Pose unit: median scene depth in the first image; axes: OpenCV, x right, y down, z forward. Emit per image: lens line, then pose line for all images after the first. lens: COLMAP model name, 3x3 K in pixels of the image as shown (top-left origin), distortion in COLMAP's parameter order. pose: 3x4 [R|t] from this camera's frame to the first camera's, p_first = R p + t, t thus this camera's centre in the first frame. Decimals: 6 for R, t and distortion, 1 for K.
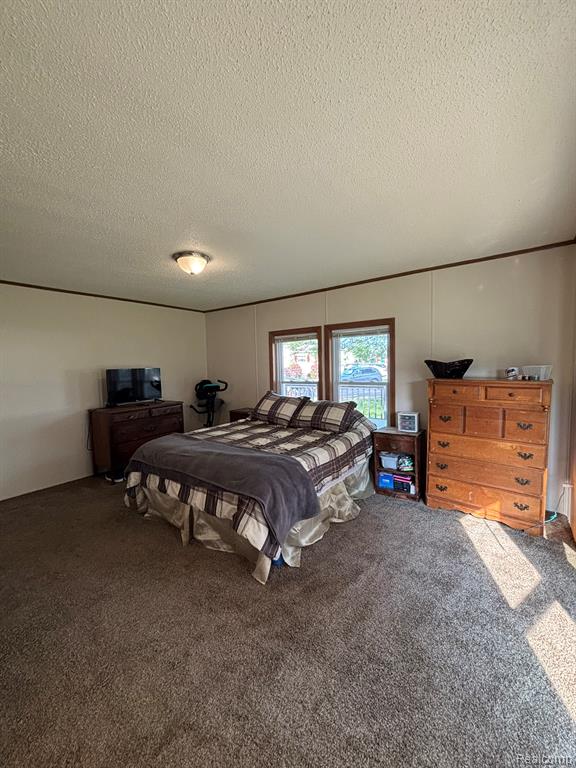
lens RADIAL K [[303.3, 0, 284.3], [0, 303.3, 385.7], [0, 0, 1]] dist [0.001032, -0.000895]
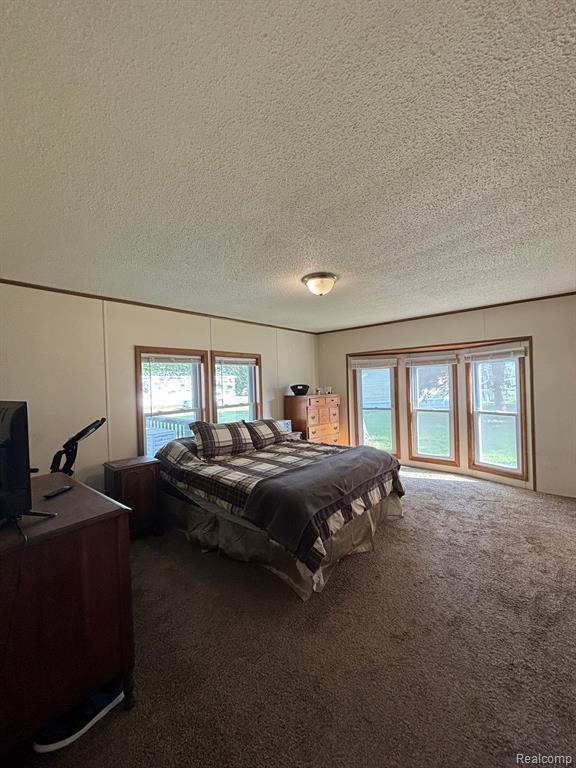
lens RADIAL K [[303.3, 0, 283.9], [0, 303.3, 385.3], [0, 0, 1]] dist [0.001032, -0.000895]
pose [[0.091502, 0.014991, 0.995692, -0.859842], [0.097648, 0.994933, -0.023953, -0.037635], [-0.991006, 0.099419, 0.089575, 0.688444]]
